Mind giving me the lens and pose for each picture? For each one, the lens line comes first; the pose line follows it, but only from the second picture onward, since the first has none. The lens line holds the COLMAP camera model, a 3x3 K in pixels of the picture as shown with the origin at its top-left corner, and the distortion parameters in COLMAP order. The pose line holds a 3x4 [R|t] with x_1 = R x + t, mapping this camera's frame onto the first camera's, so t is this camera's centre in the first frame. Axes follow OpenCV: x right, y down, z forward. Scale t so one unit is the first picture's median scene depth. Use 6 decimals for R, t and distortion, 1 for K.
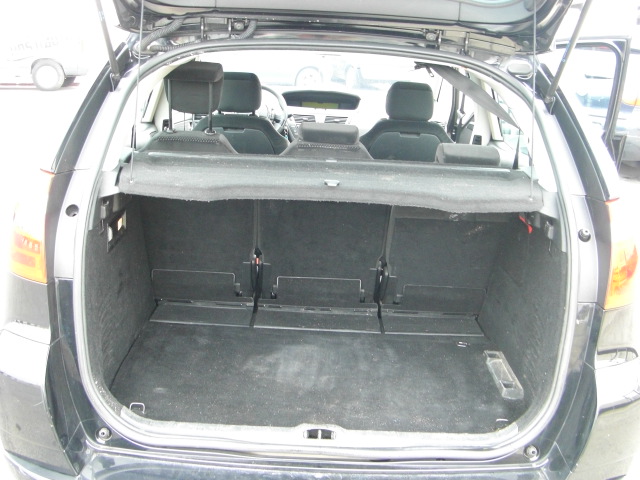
lens RADIAL K [[735.7, 0, 308.0], [0, 735.7, 208.6], [0, 0, 1]] dist [-0.208321, 0.176200]
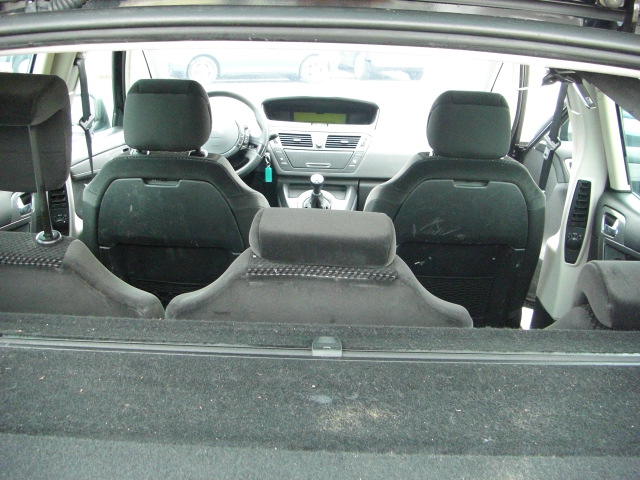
lens RADIAL K [[735.7, 0, 308.0], [0, 735.7, 208.6], [0, 0, 1]] dist [-0.208321, 0.176200]
pose [[0.999827, -0.013264, -0.013045, 0.014861], [0.013504, 0.999738, 0.018473, -0.074697], [0.012796, -0.018646, 0.999744, 0.341104]]
